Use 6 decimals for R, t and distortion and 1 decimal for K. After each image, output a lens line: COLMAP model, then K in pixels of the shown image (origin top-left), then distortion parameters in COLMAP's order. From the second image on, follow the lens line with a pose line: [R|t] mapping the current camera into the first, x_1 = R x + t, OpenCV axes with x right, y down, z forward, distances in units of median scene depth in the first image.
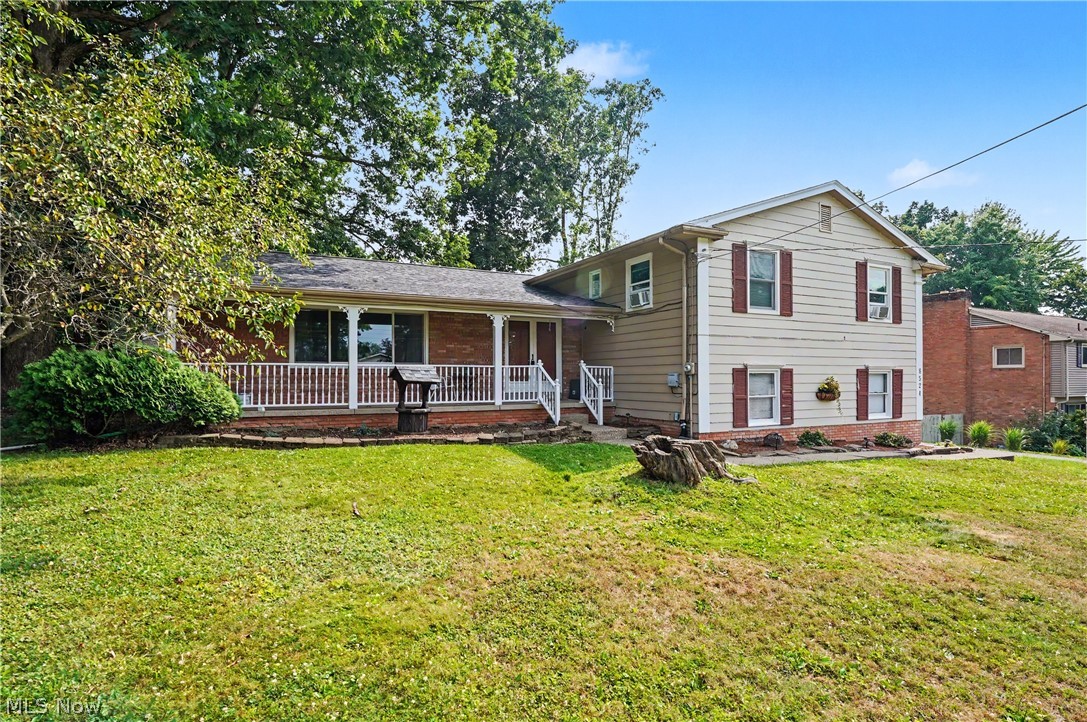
lens RADIAL K [[533.7, 0, 539.4], [0, 533.7, 368.3], [0, 0, 1]] dist [-0.000990, 0.000073]
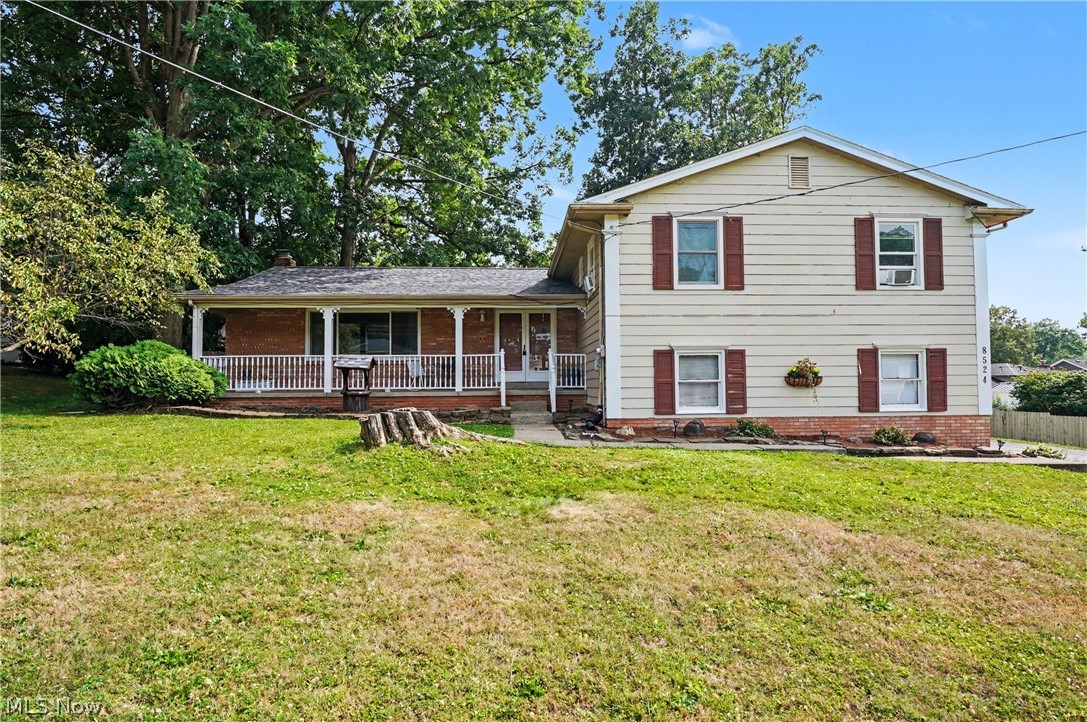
lens RADIAL K [[537.9, 0, 536.6], [0, 537.9, 360.6], [0, 0, 1]] dist [-0.002695, -0.001186]
pose [[0.920648, -0.020535, -0.389852, 0.503789], [0.013627, 0.999697, -0.020476, 0.031826], [0.390155, 0.013538, 0.920650, 0.058069]]
